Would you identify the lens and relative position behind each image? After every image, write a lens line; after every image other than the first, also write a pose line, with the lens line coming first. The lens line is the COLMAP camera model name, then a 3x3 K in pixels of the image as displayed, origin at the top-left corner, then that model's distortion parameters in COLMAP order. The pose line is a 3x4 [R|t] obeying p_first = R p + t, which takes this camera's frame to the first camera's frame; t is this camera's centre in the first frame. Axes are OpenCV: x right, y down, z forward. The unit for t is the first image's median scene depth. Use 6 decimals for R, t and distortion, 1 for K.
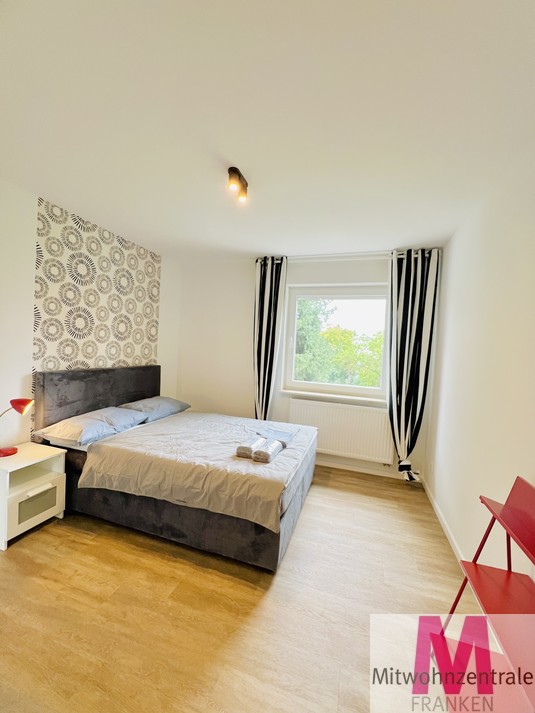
lens RADIAL K [[286.1, 0, 264.6], [0, 286.1, 351.8], [0, 0, 1]] dist [-0.001017, 0.000381]
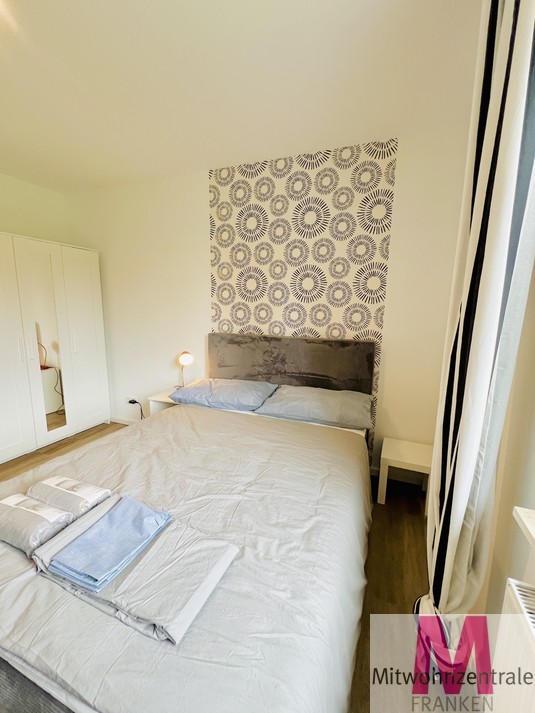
lens RADIAL K [[304.9, 0, 266.3], [0, 304.9, 353.9], [0, 0, 1]] dist [-0.003169, 0.000178]
pose [[-0.057434, 0.115887, -0.991600, 0.352196], [-0.027326, 0.992685, 0.117597, 0.005267], [0.997975, 0.033851, -0.053847, 1.094130]]
